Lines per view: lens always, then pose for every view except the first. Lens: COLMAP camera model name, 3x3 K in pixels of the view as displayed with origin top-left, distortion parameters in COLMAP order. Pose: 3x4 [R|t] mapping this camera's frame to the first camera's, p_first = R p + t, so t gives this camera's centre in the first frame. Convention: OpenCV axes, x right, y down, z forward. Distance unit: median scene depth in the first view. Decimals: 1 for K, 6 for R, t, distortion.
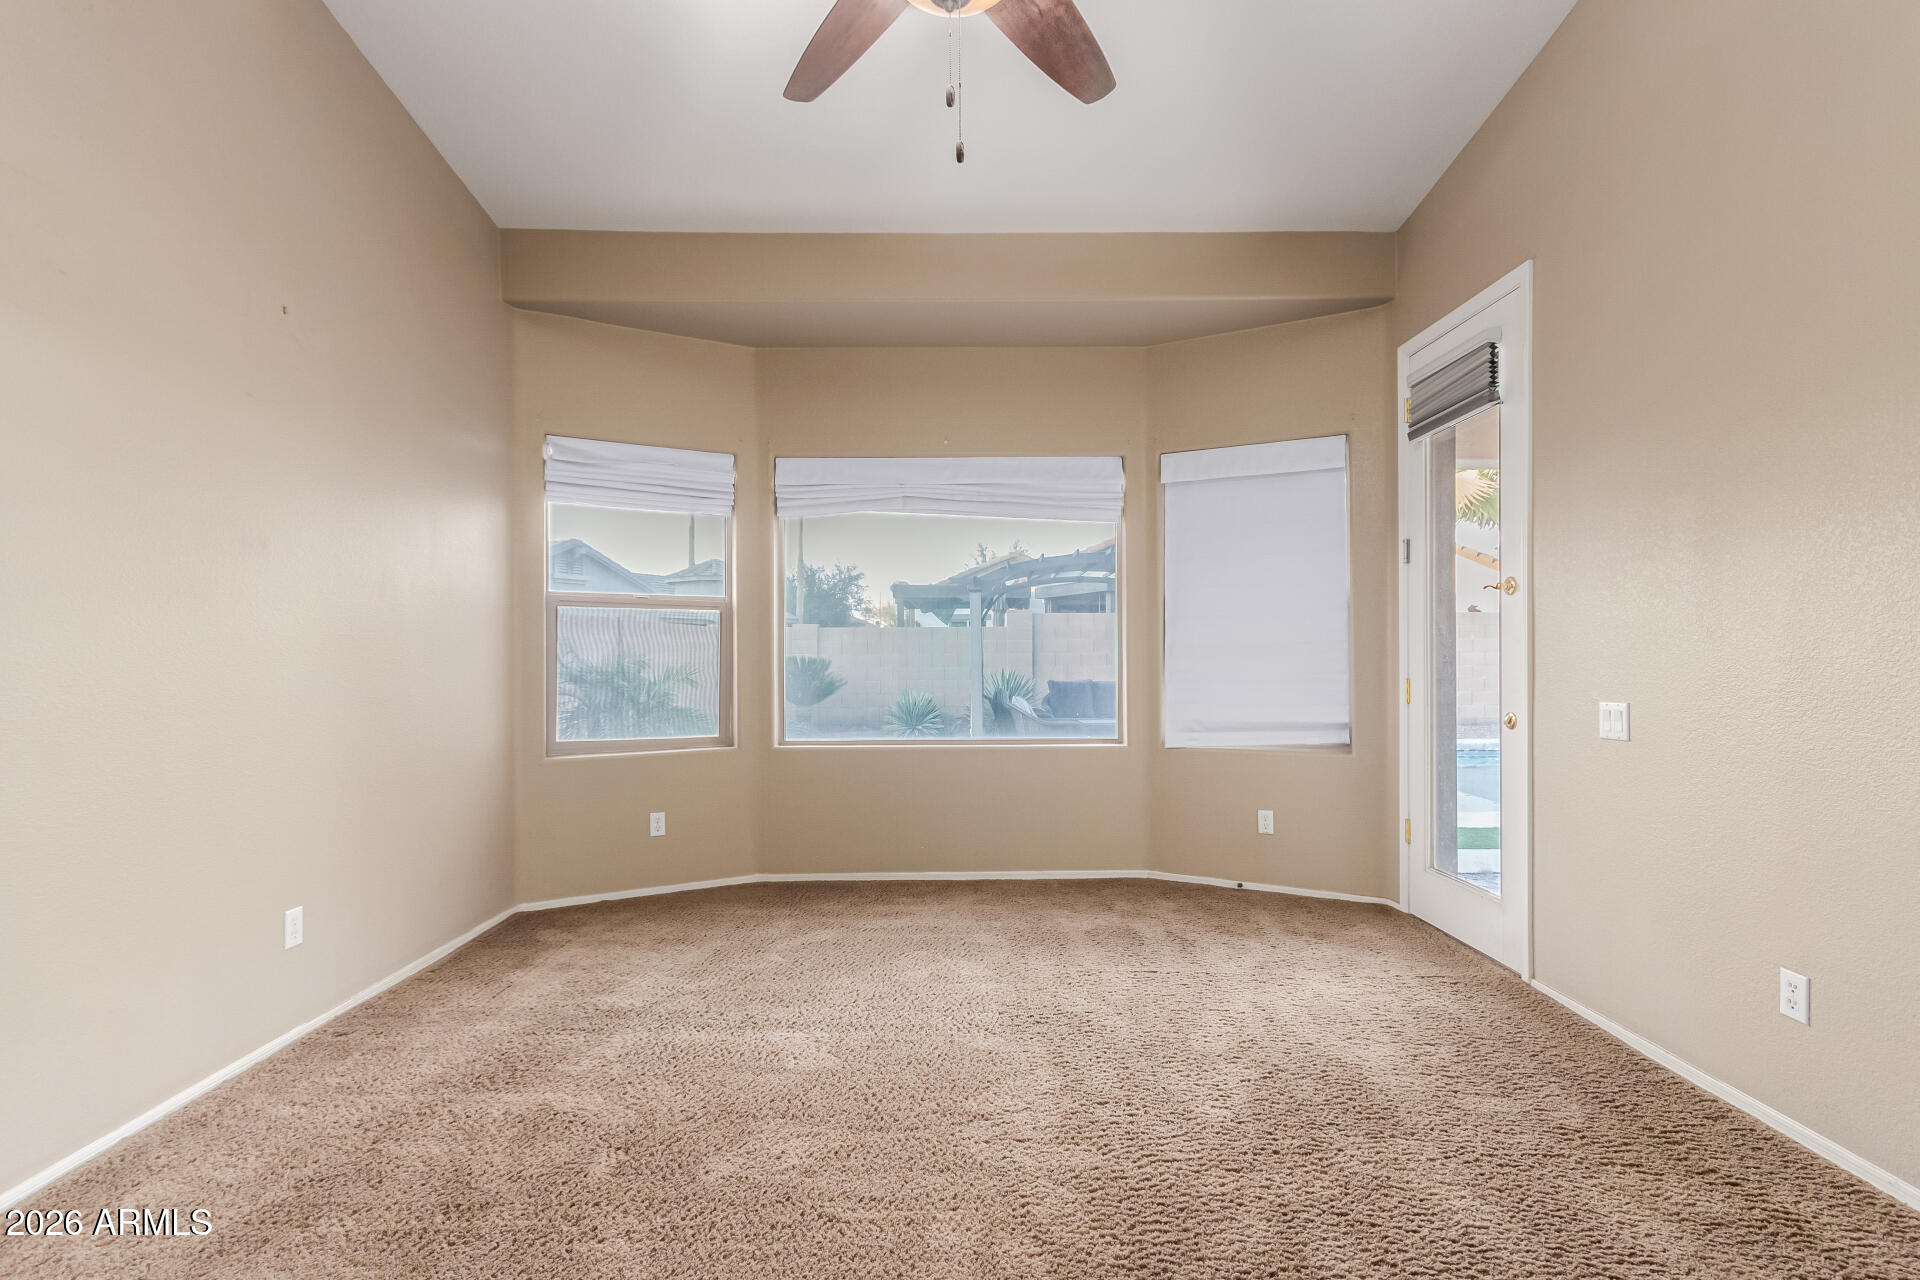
lens RADIAL K [[894.7, 0, 960.4], [0, 894.7, 655.1], [0, 0, 1]] dist [-0.002798, 0.001818]
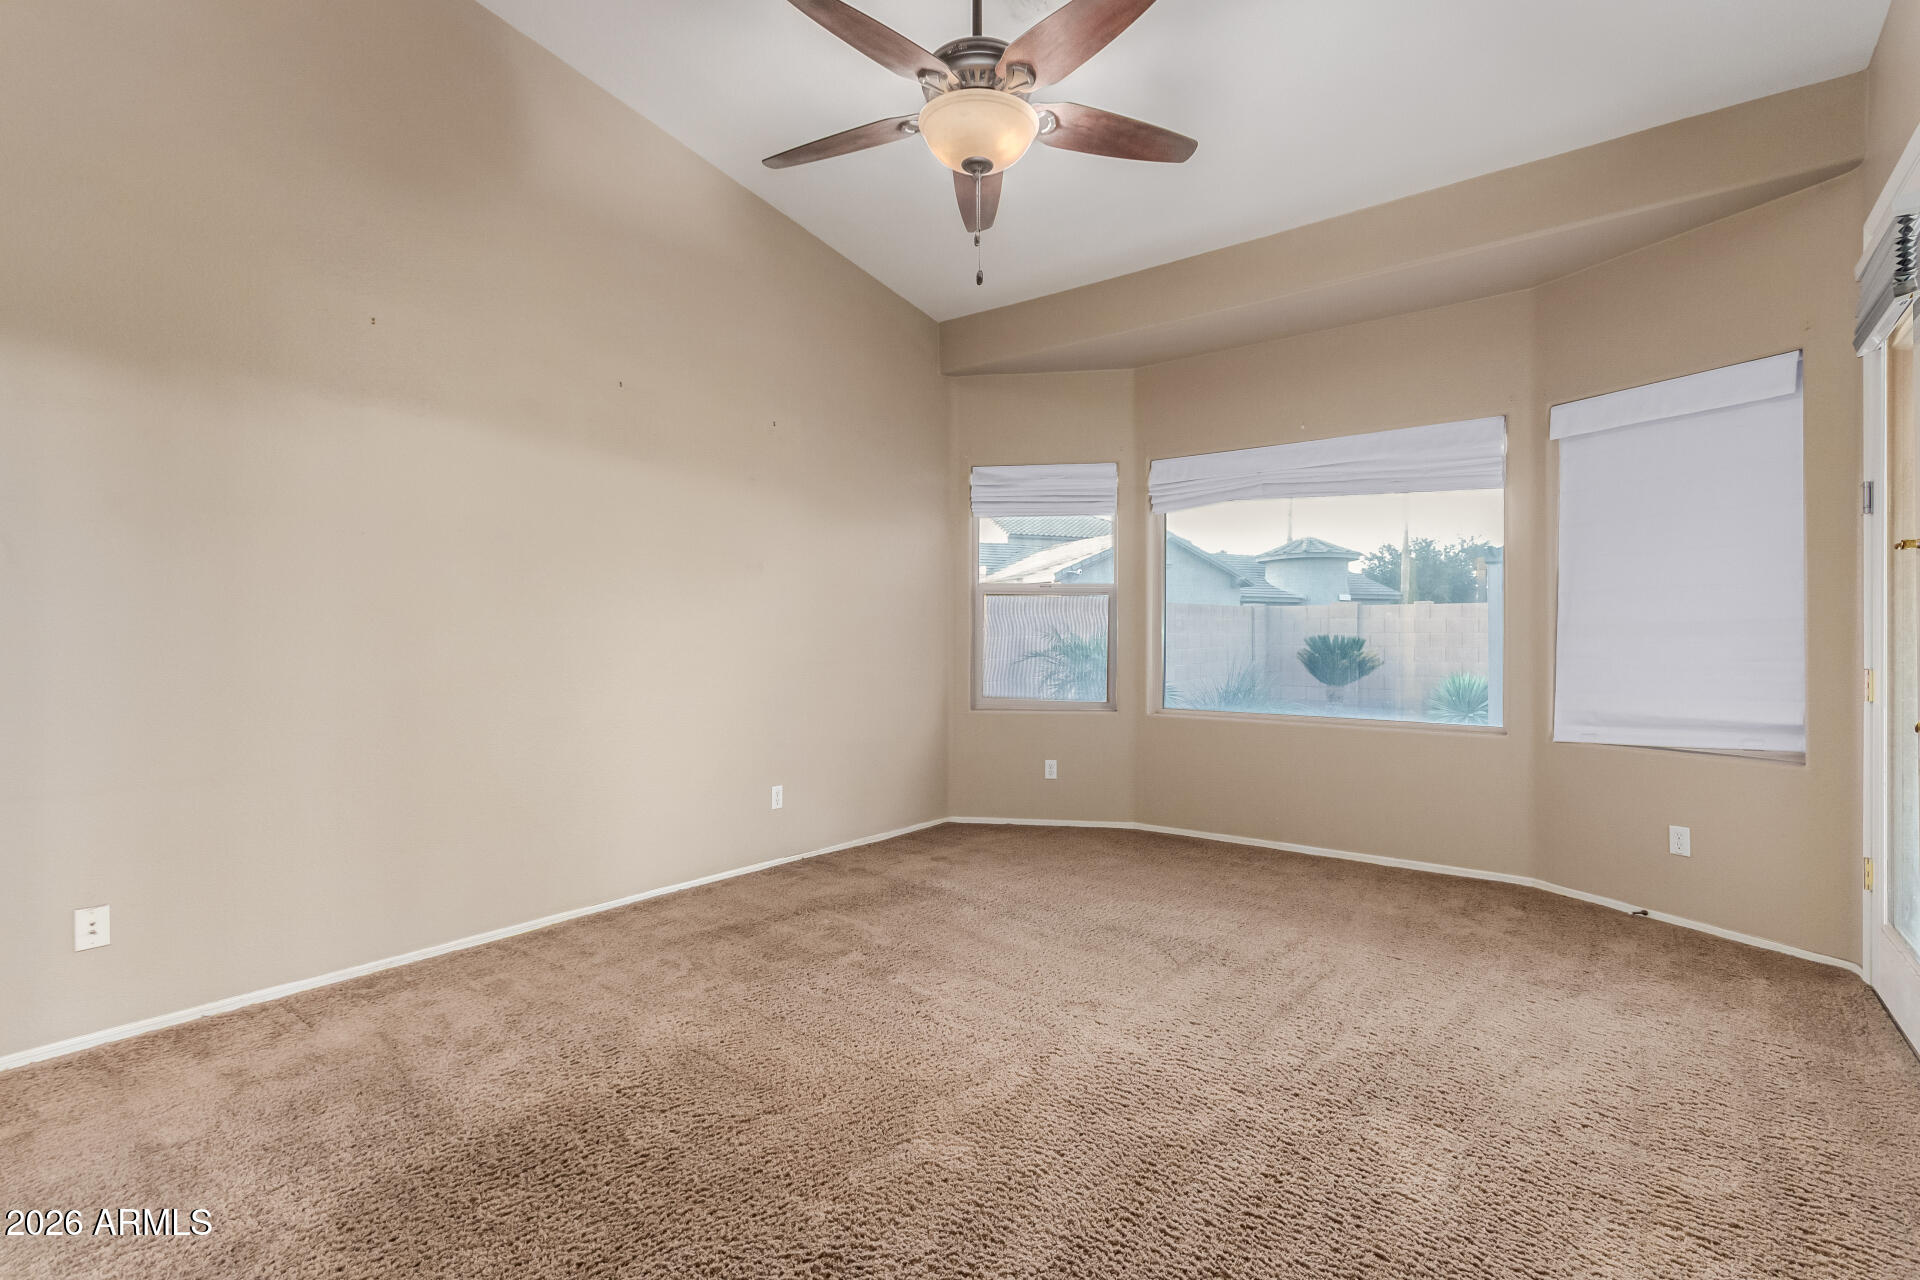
lens RADIAL K [[894.7, 0, 961.3], [0, 894.7, 630.1], [0, 0, 1]] dist [-0.002798, 0.001818]
pose [[0.782310, 0.001909, -0.622886, 0.339787], [-0.004078, 0.999990, -0.002057, -0.001247], [0.622876, 0.004150, 0.782310, -0.049017]]
